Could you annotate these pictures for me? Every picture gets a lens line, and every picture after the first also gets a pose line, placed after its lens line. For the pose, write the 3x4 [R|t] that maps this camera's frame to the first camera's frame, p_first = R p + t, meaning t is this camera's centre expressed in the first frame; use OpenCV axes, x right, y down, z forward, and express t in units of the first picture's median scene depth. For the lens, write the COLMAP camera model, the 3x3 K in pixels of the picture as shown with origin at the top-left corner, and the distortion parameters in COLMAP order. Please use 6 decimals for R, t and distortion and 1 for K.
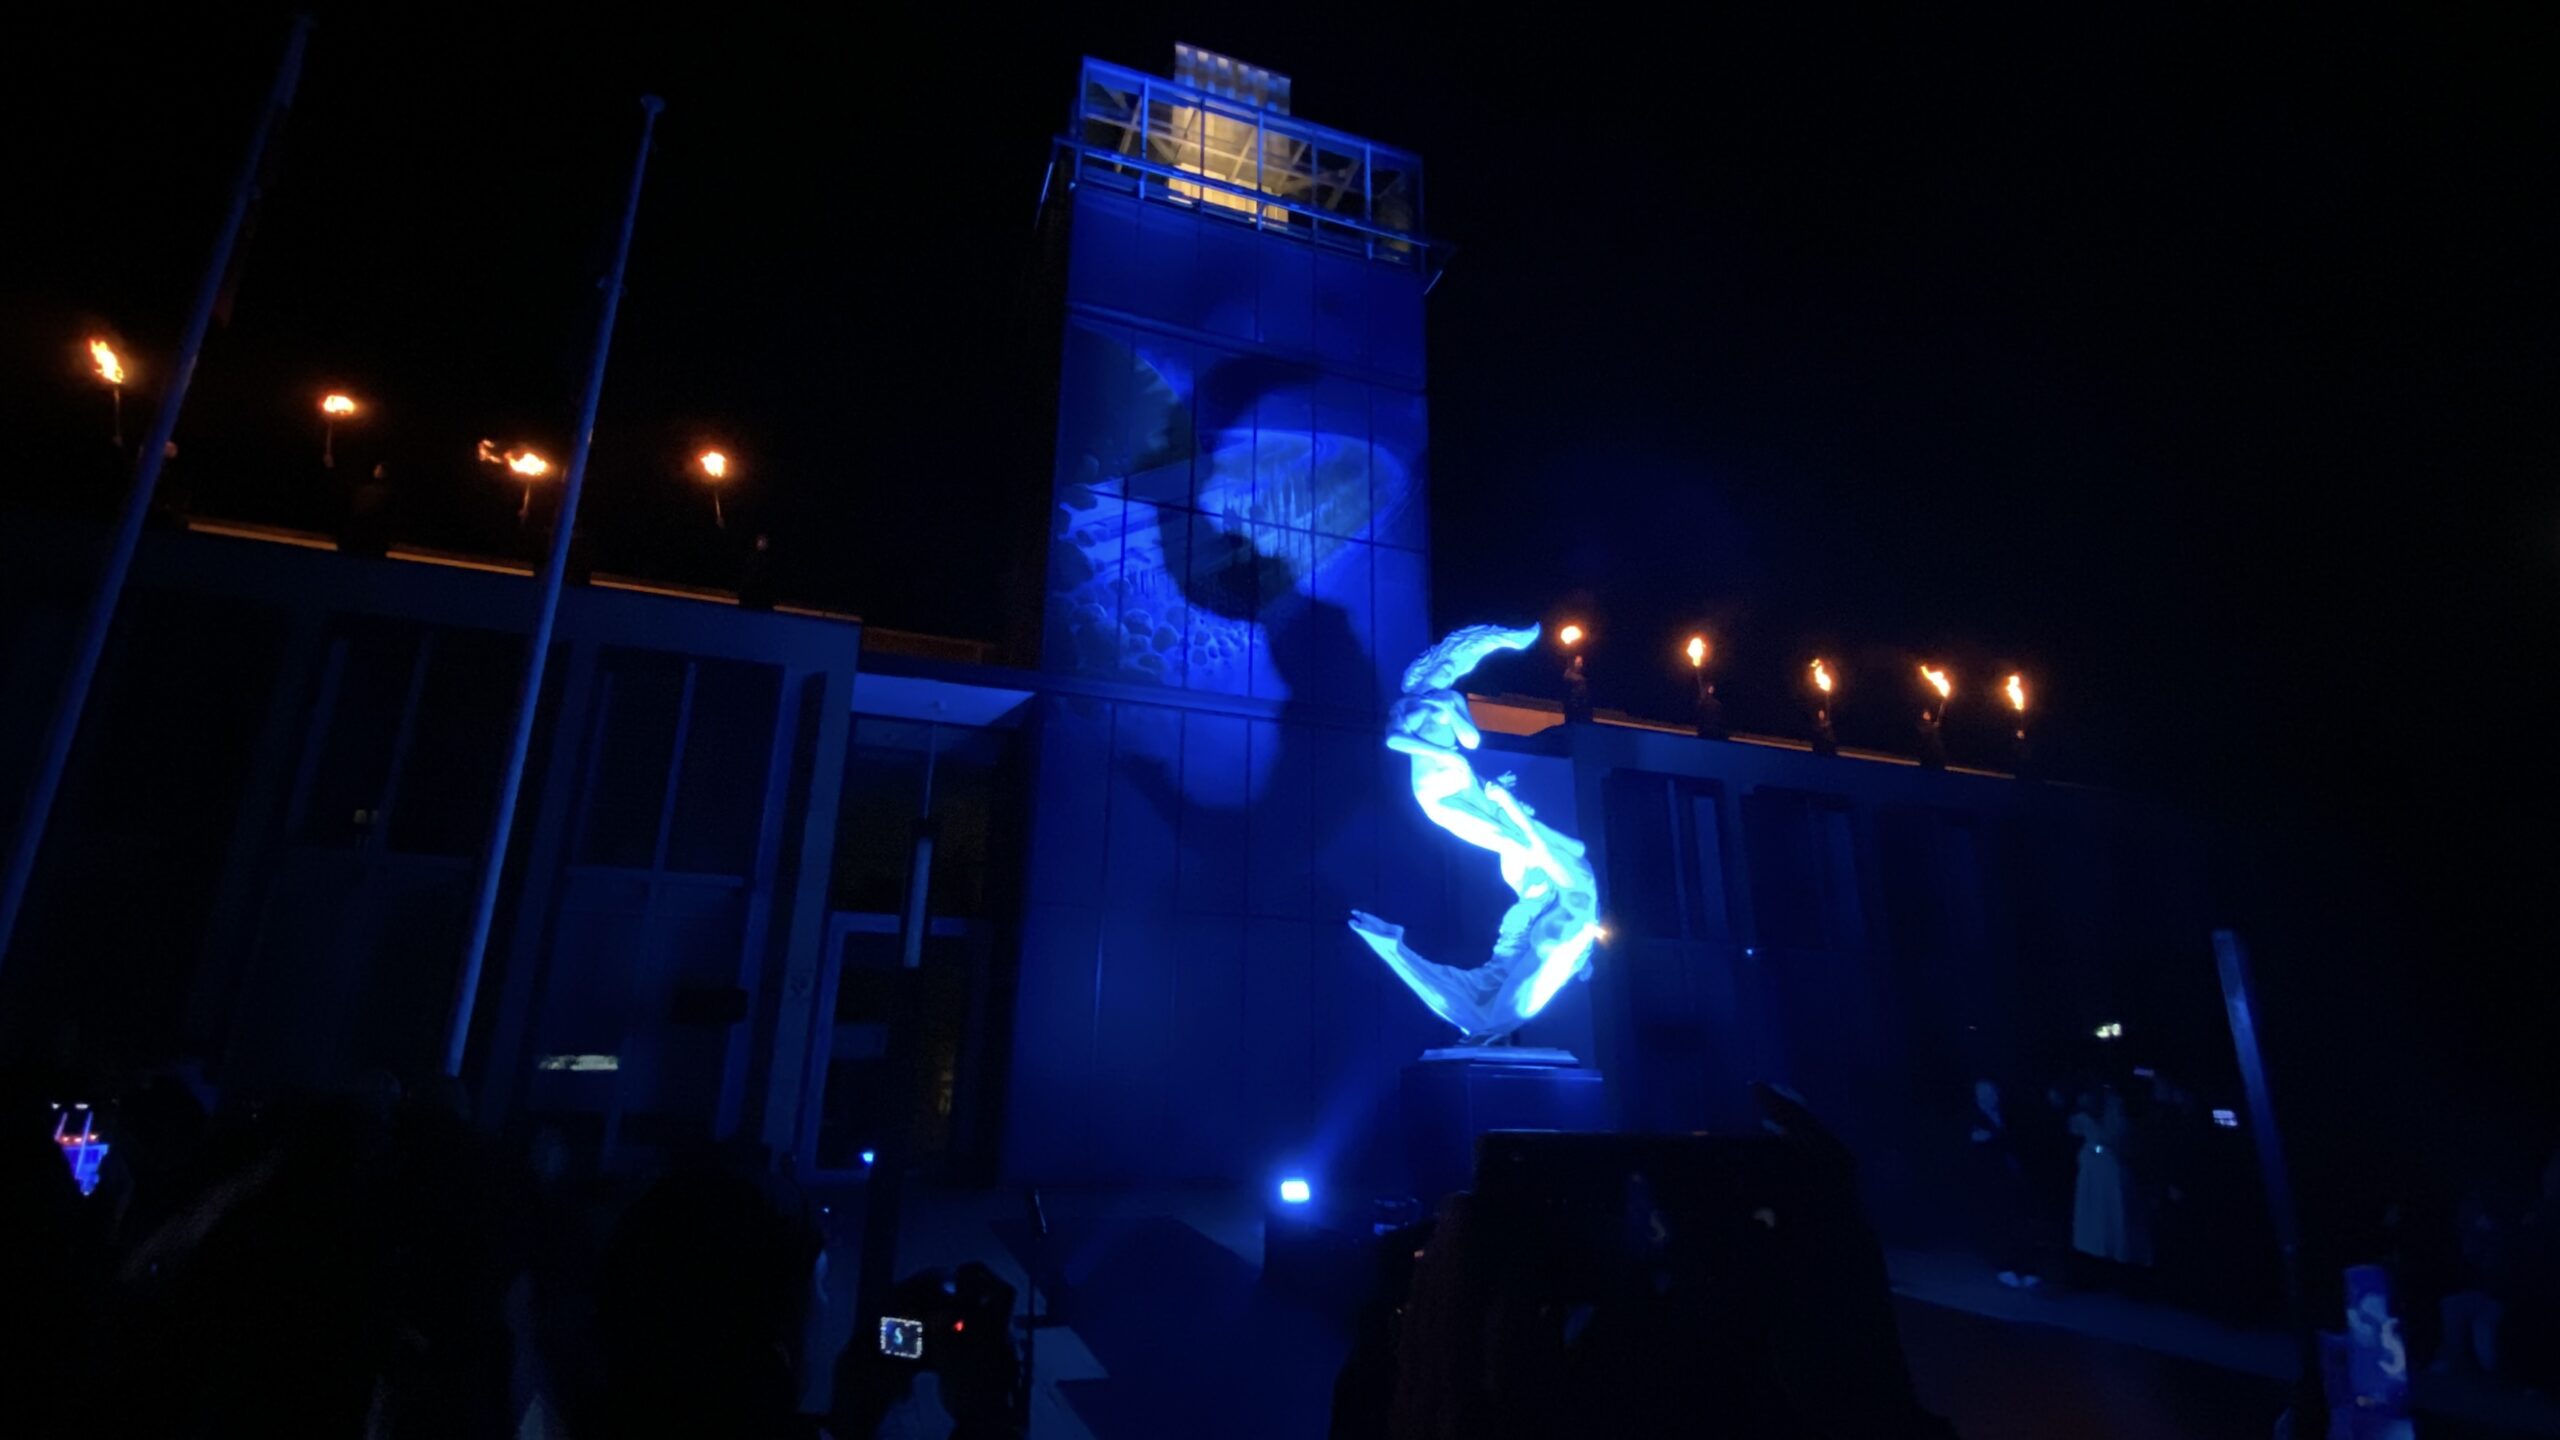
lens RADIAL K [[1262.8, 0, 1288.1], [0, 1262.8, 672.6], [0, 0, 1]] dist [0.021731, 0.000012]
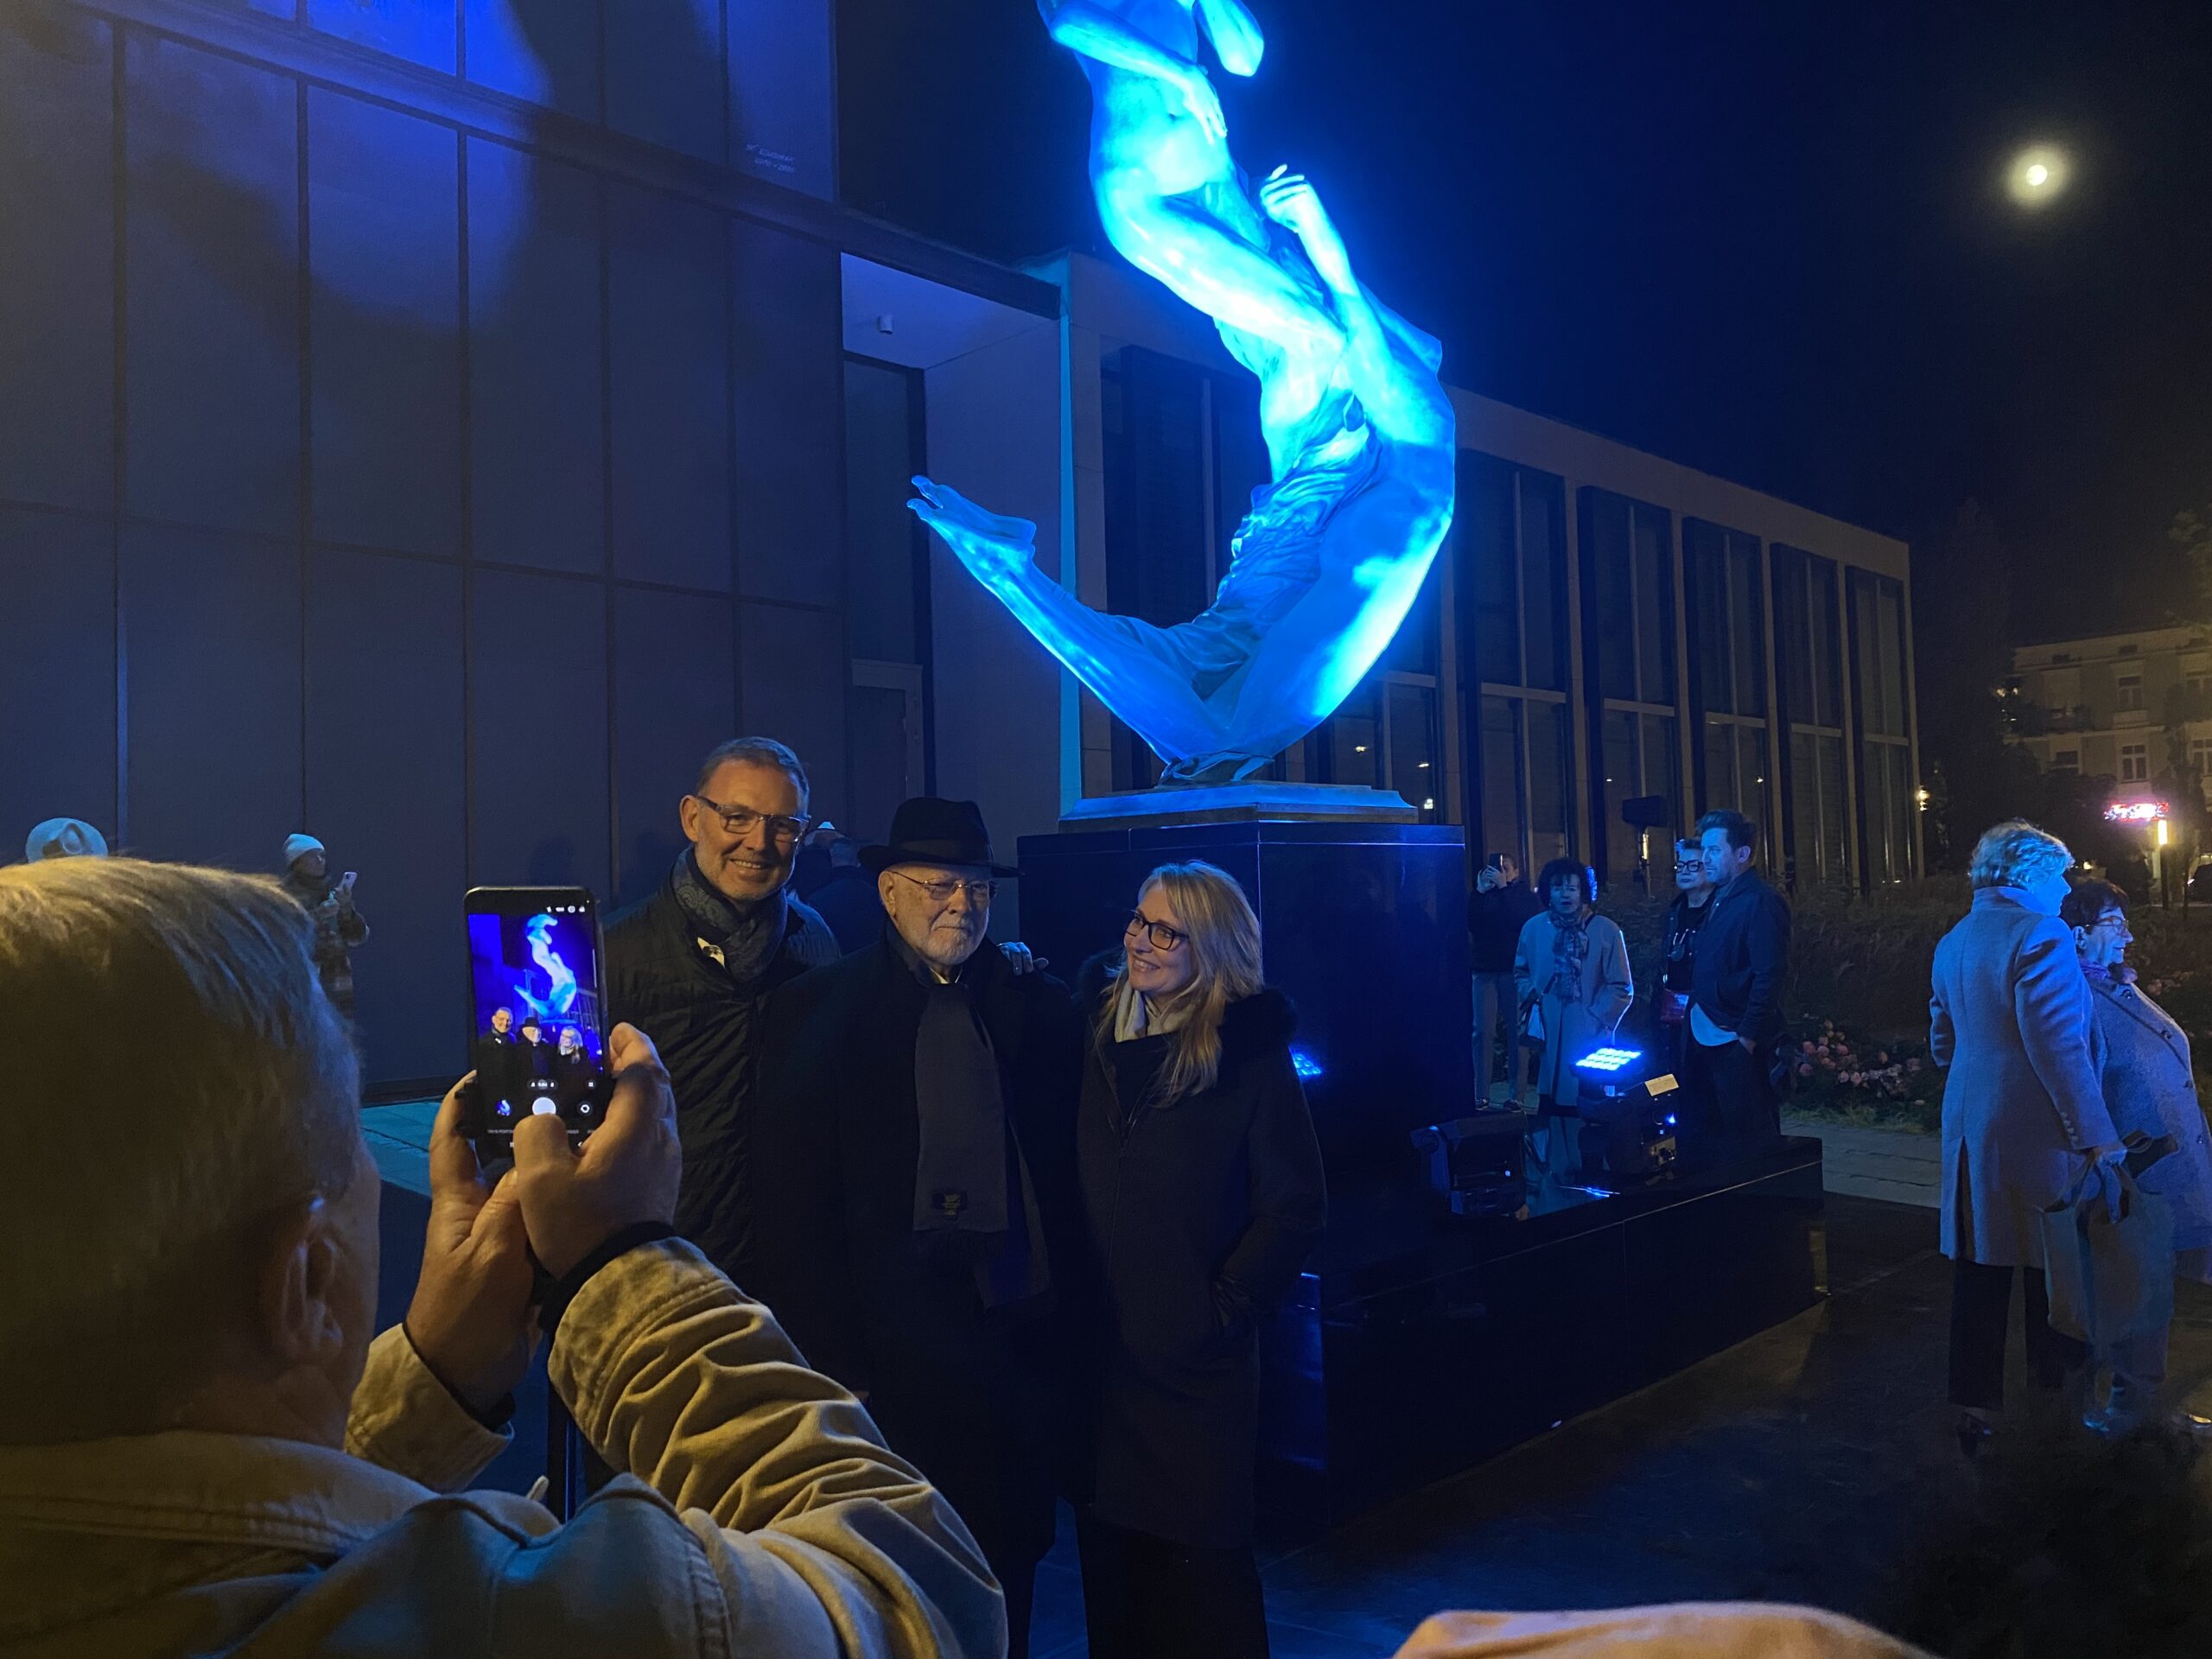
lens RADIAL K [[1741.8, 0, 1106.0], [0, 1741.8, 829.5], [0, 0, 1]] dist [-0.000799, -0.001745]
pose [[0.901025, -0.024258, 0.433088, -0.143421], [-0.085209, 0.969083, 0.231553, 0.167356], [-0.425315, -0.245538, 0.871101, 0.470380]]
